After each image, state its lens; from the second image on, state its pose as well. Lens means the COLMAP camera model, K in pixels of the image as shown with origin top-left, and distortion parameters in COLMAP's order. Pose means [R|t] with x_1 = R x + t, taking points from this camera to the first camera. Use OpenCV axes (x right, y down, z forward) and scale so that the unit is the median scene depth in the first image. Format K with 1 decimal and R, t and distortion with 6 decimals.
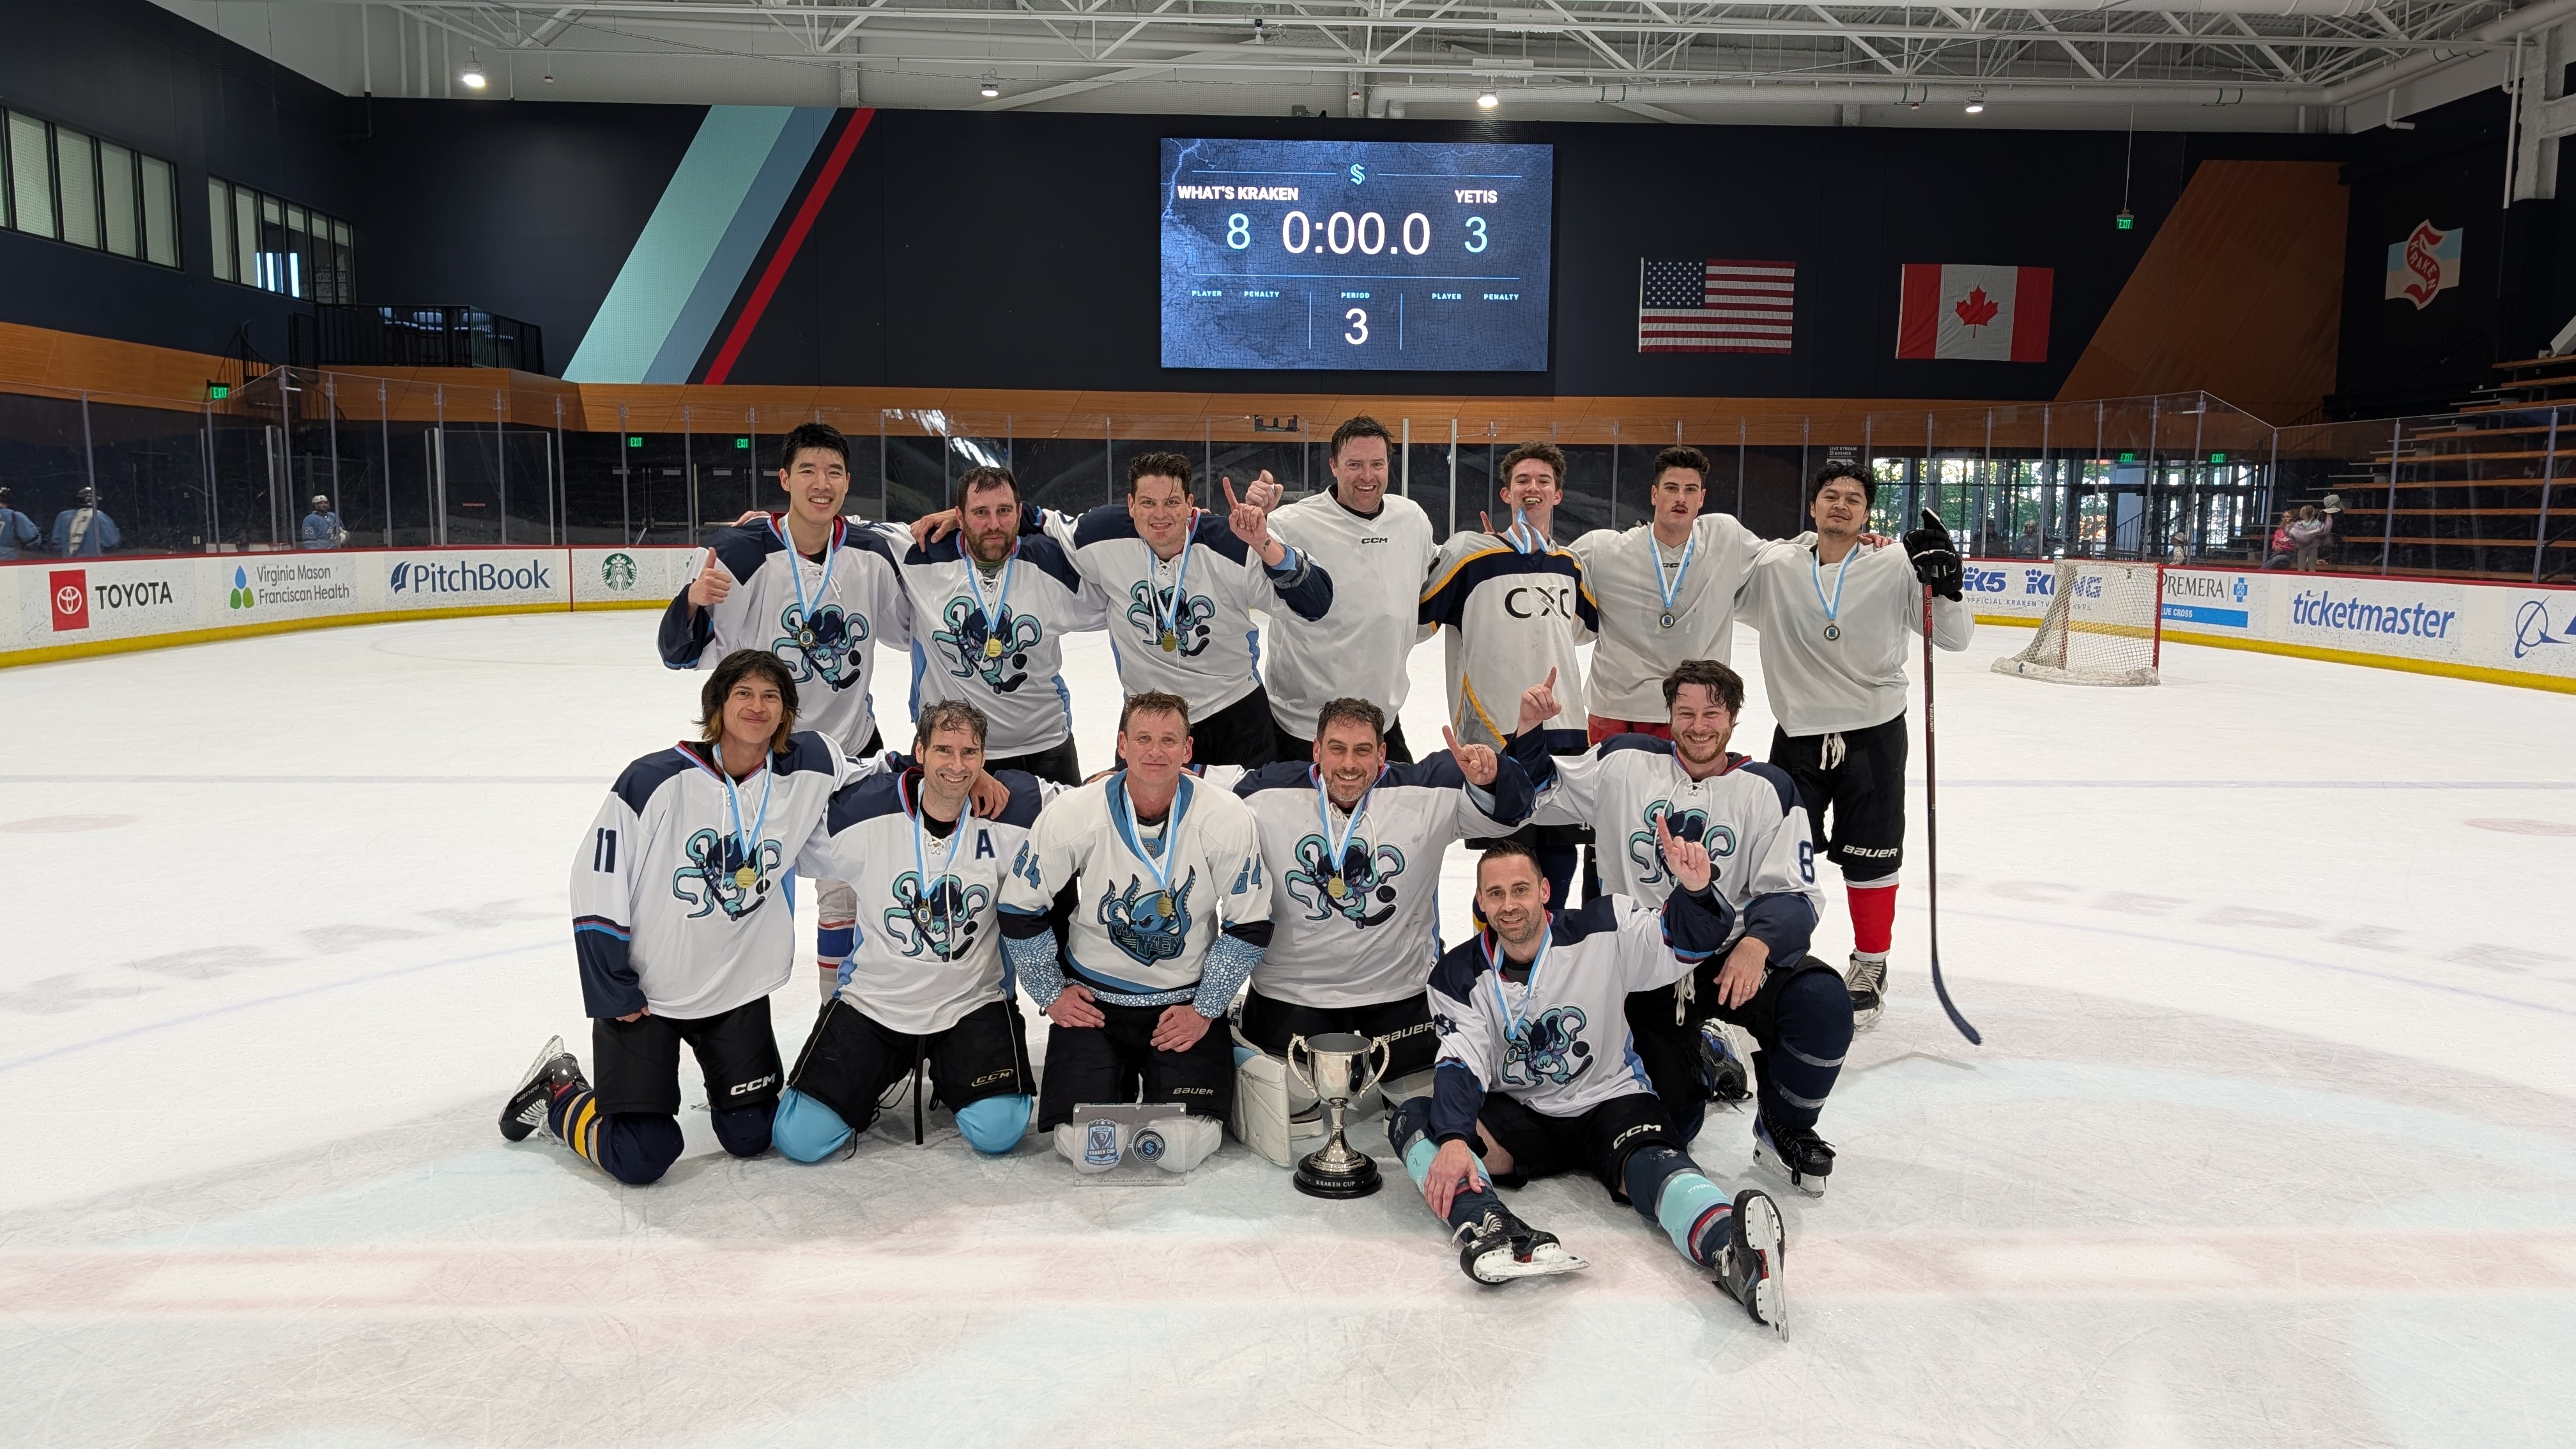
lens RADIAL K [[1854.6, 0, 1311.5], [0, 1854.6, 760.1], [0, 0, 1]] dist [0.011694, -0.003220]
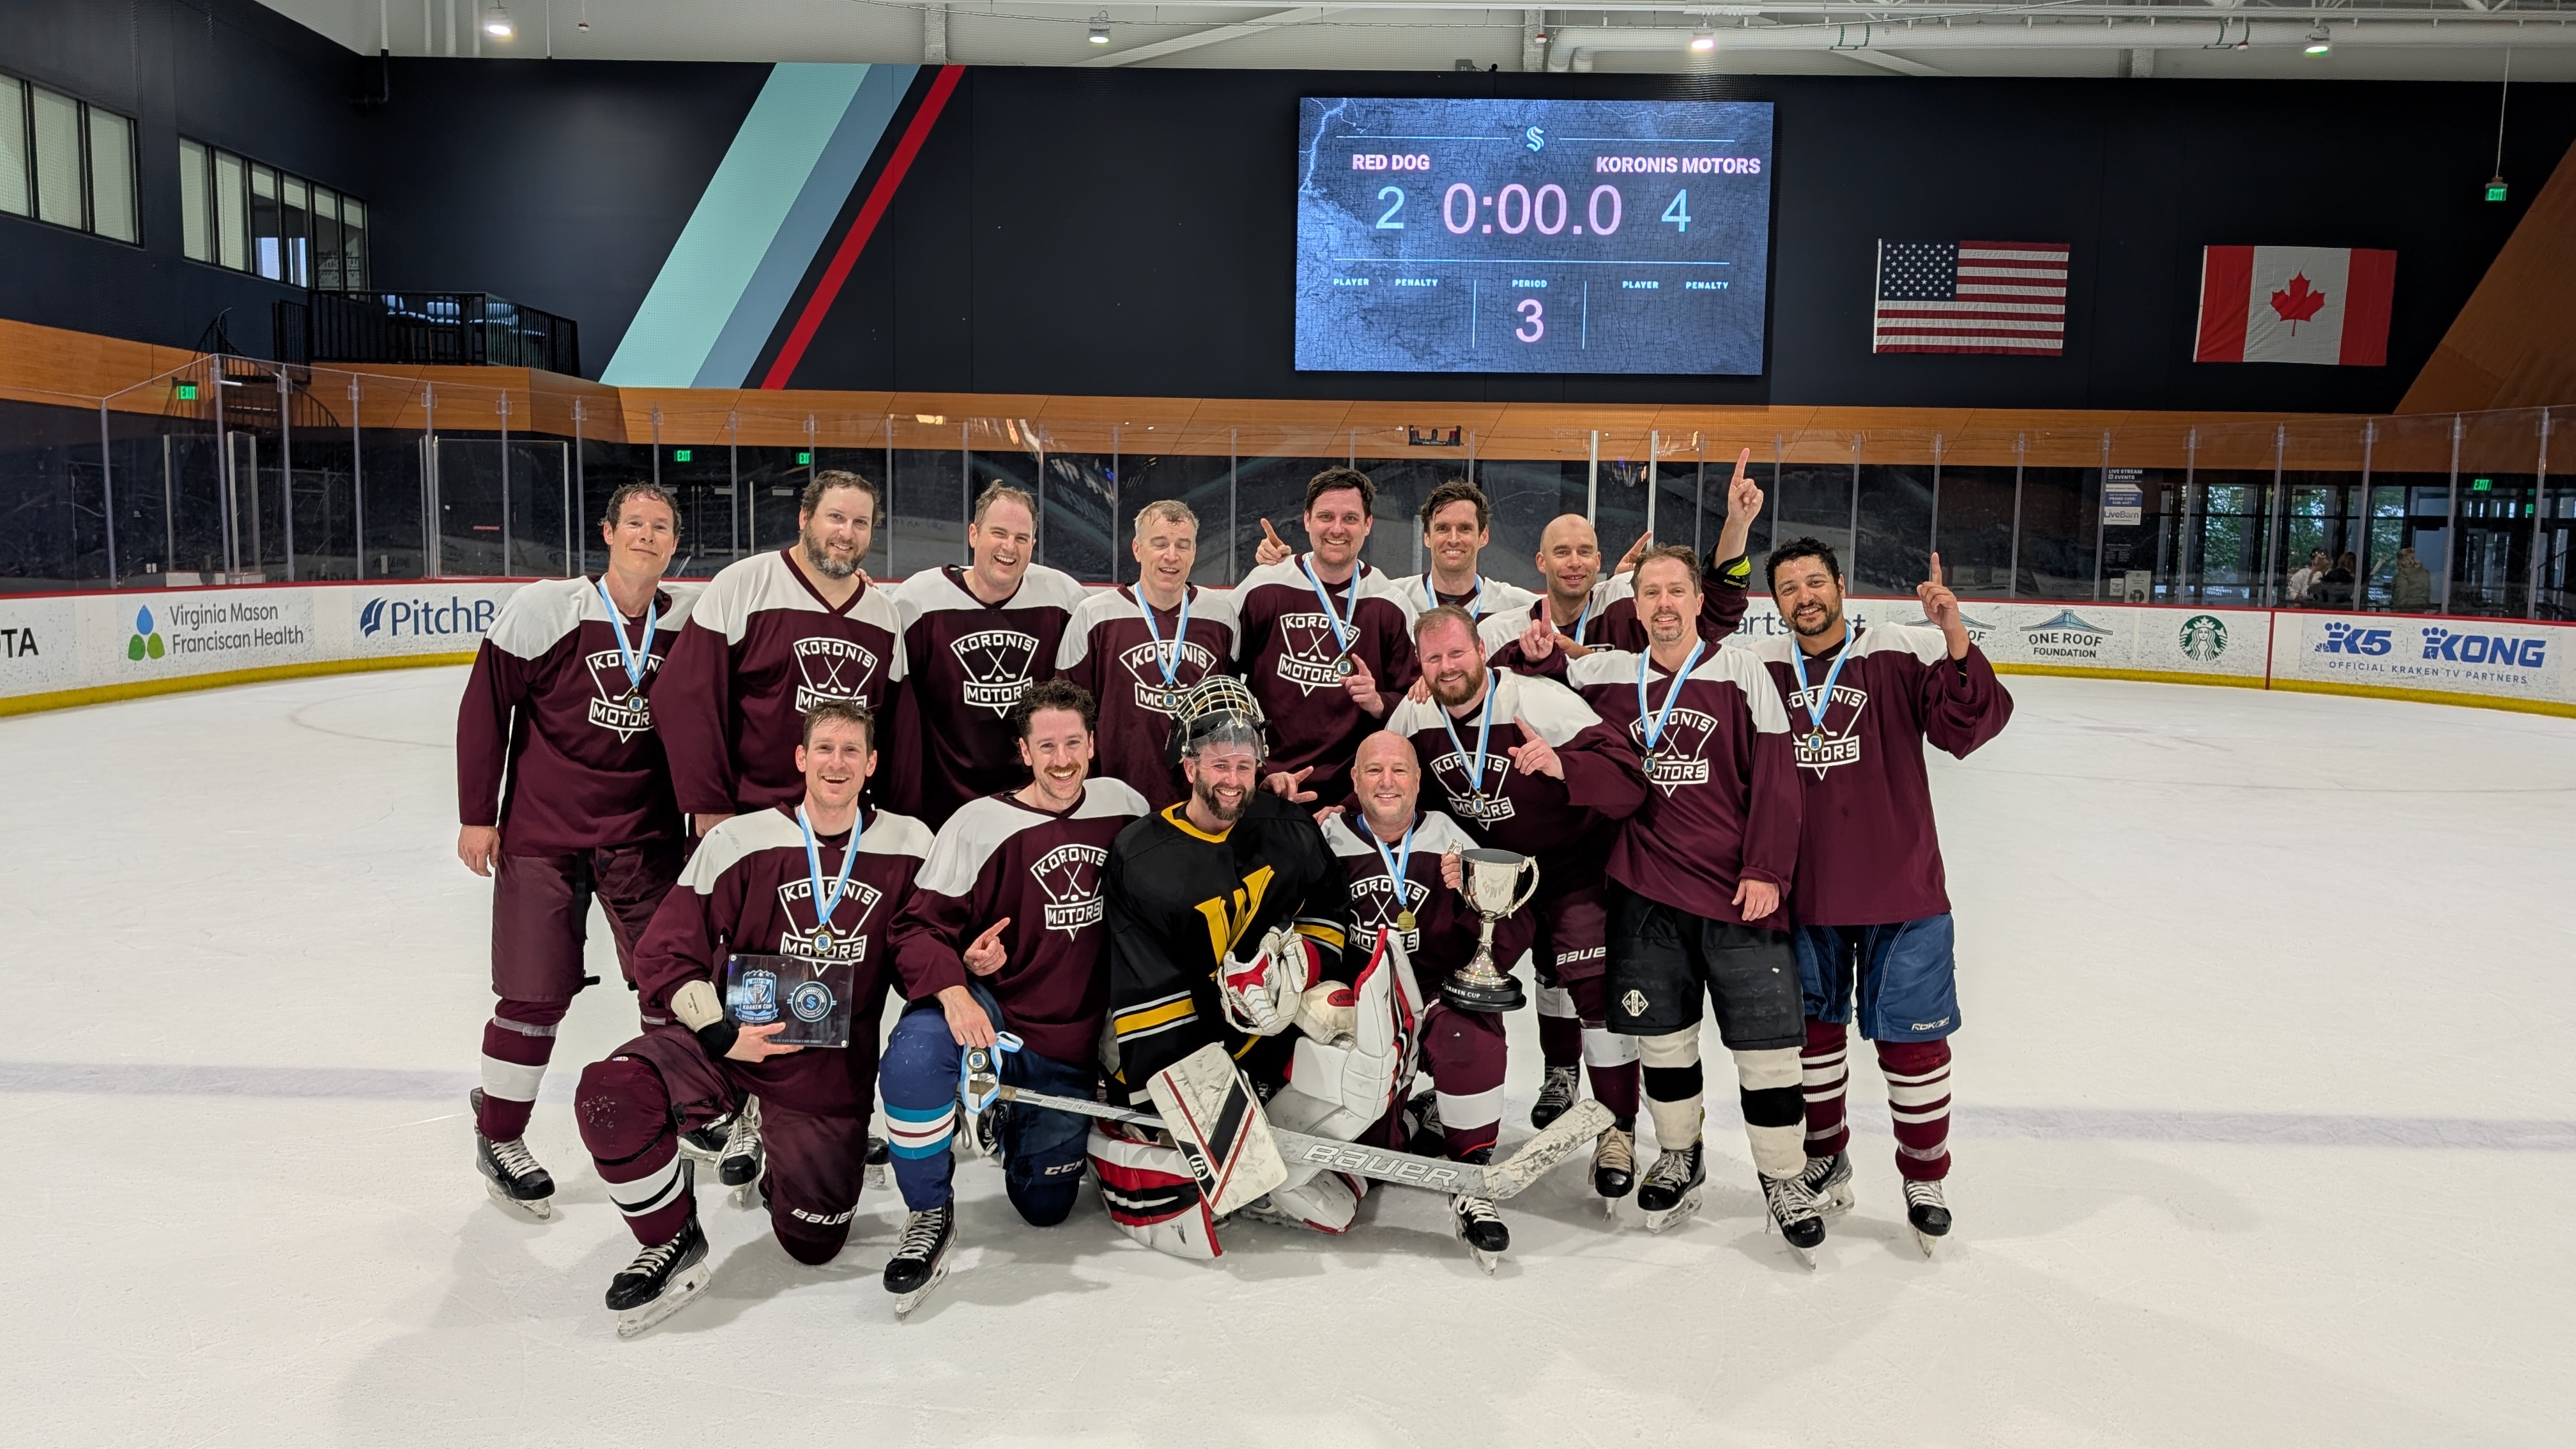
lens RADIAL K [[1848.7, 0, 1280.9], [0, 1848.7, 766.6], [0, 0, 1]] dist [0.003013, 0.004113]
pose [[0.997759, 0.016278, -0.064897, -0.030468], [-0.016858, 0.999823, -0.008404, -0.025287], [0.064749, 0.009479, 0.997857, 0.168189]]
